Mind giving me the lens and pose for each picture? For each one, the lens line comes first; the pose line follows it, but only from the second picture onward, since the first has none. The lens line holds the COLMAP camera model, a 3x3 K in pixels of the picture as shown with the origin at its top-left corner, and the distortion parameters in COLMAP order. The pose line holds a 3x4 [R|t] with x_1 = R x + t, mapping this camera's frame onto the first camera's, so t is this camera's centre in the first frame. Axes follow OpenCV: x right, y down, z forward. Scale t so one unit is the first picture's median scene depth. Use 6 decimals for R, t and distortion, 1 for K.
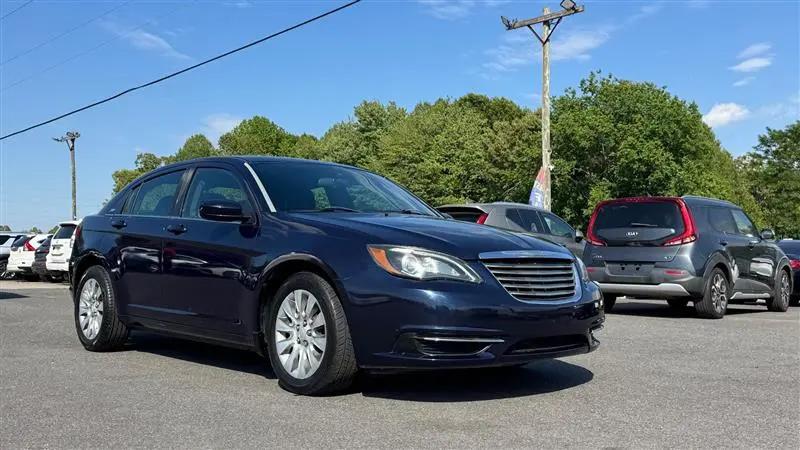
lens RADIAL K [[789.2, 0, 412.8], [0, 789.2, 226.8], [0, 0, 1]] dist [0.173100, -0.378712]
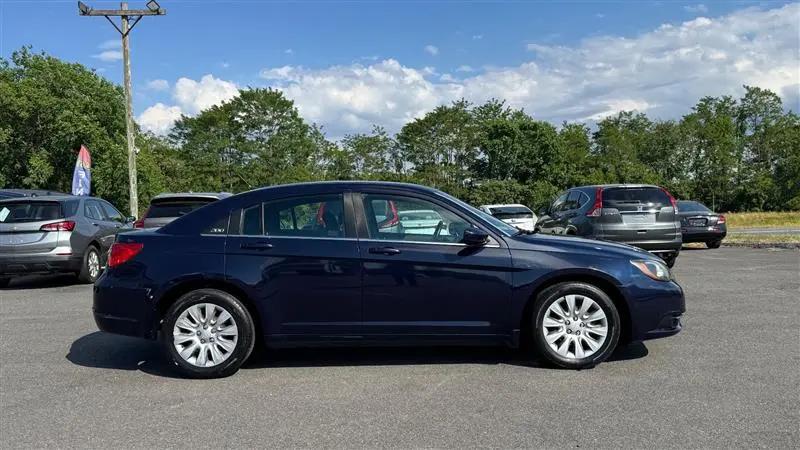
lens RADIAL K [[650.6, 0, 403.8], [0, 650.6, 223.4], [0, 0, 1]] dist [0.113902, -0.188563]
pose [[0.683312, -0.035592, 0.729259, -0.082651], [-0.003341, 0.998648, 0.051870, -0.007275], [-0.730119, -0.037880, 0.682269, 0.031207]]
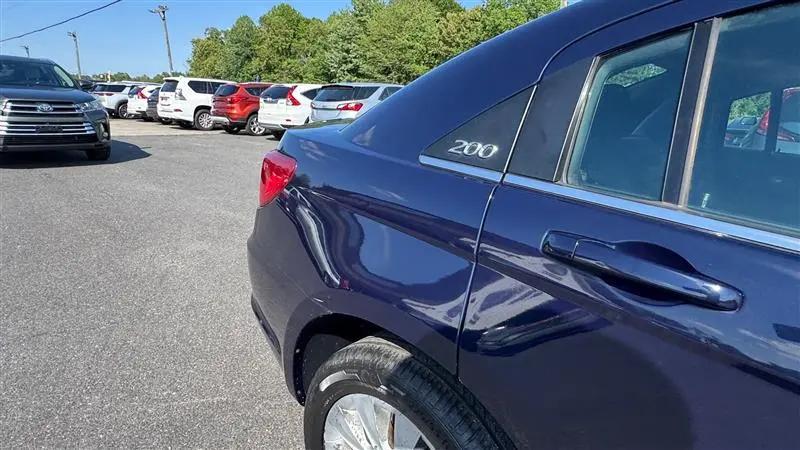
lens RADIAL K [[443.0, 0, 400.0], [0, 443.0, 225.0], [0, 0, 1]] dist [-0.007416, 0.003056]
pose [[0.997492, 0.014318, 0.069319, -0.041925], [-0.034914, 0.951423, 0.305900, -0.003911], [-0.061572, -0.307553, 0.949537, 0.090759]]
